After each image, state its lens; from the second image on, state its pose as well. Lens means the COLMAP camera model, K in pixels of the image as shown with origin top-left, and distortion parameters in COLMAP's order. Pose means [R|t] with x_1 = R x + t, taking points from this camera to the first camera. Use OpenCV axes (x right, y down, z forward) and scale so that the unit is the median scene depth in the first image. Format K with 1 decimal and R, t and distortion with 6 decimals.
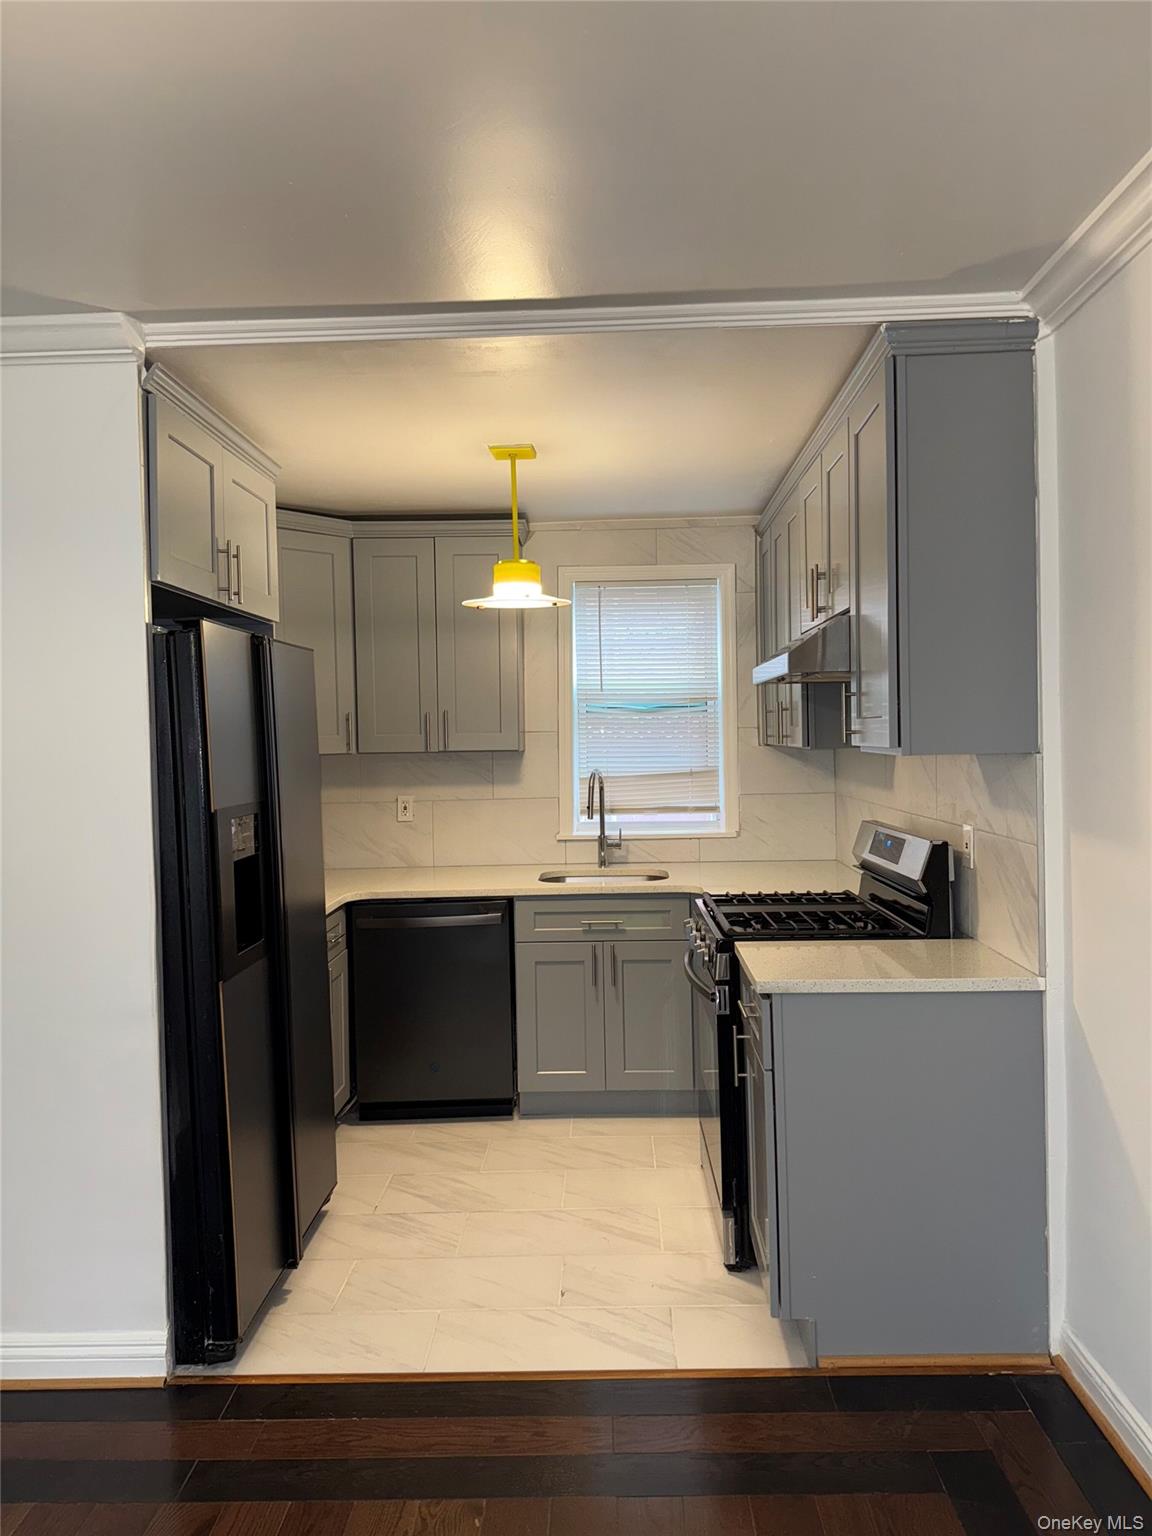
lens RADIAL K [[1076.5, 0, 582.6], [0, 1076.5, 759.8], [0, 0, 1]] dist [0.018645, -0.029010]
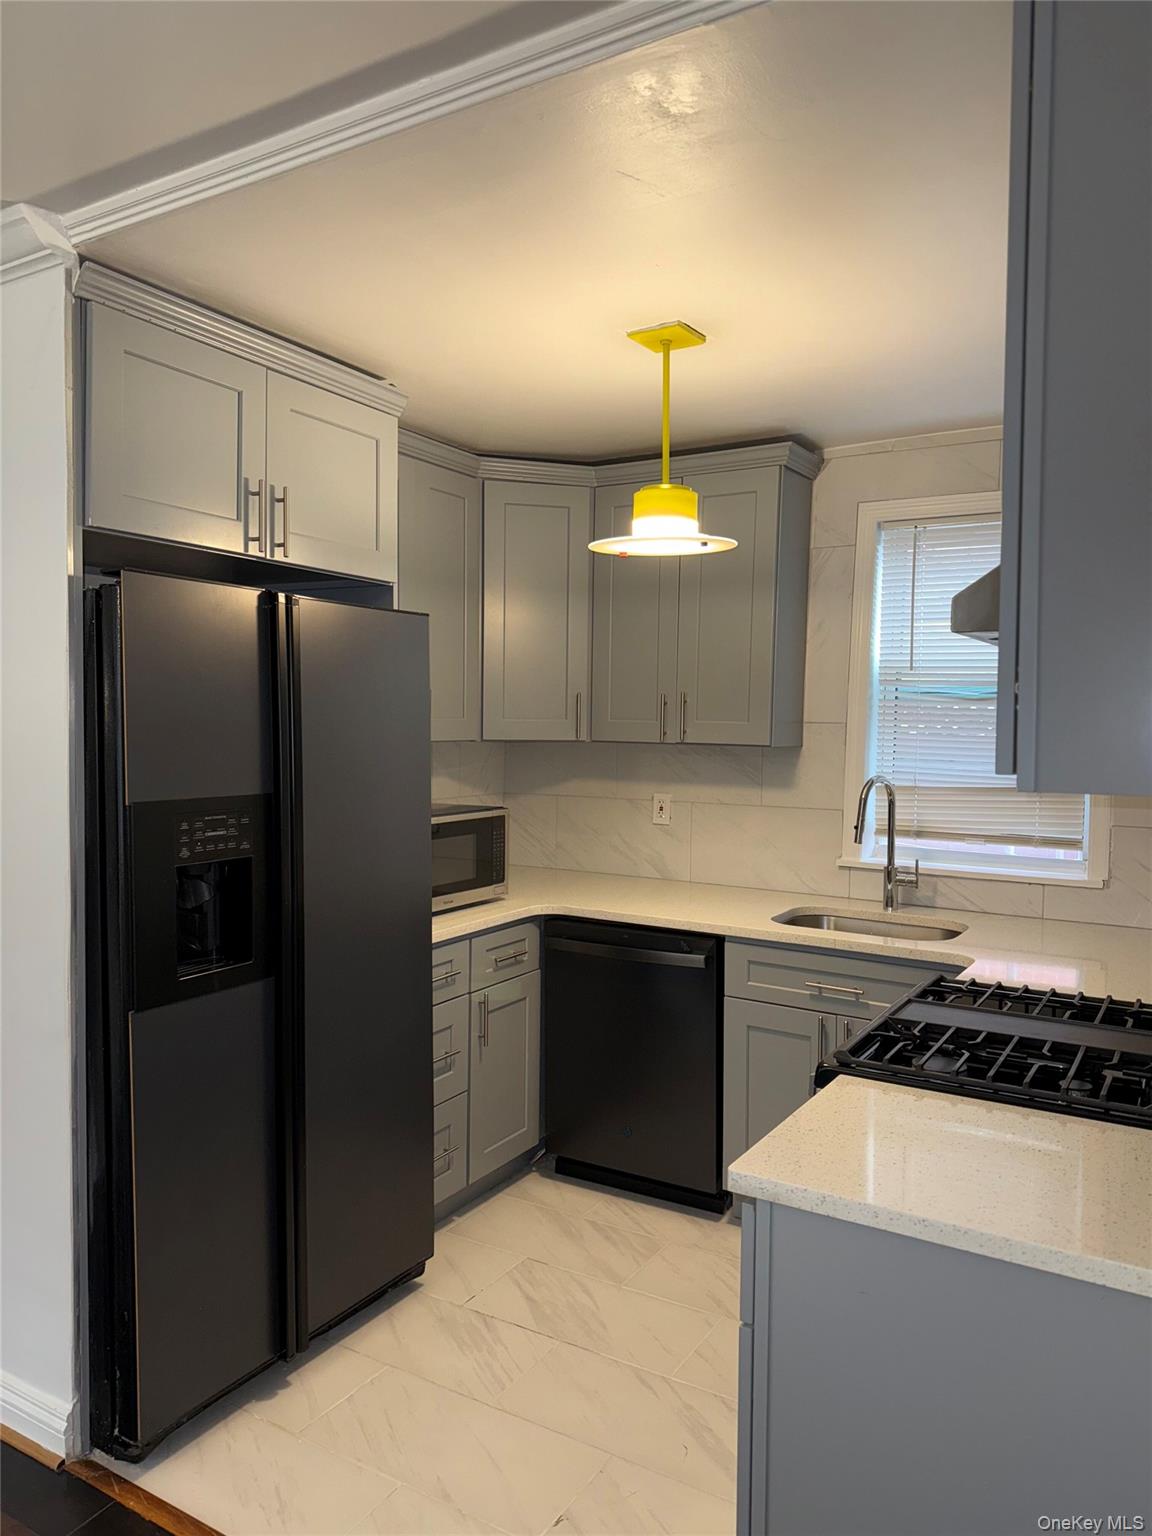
lens RADIAL K [[1076.5, 0, 571.9], [0, 1076.5, 767.5], [0, 0, 1]] dist [0.018645, -0.029010]
pose [[0.860437, 0.055165, -0.506562, 0.224717], [-0.043828, 0.998451, 0.034286, -0.014305], [0.507668, -0.007299, 0.861522, 0.285455]]
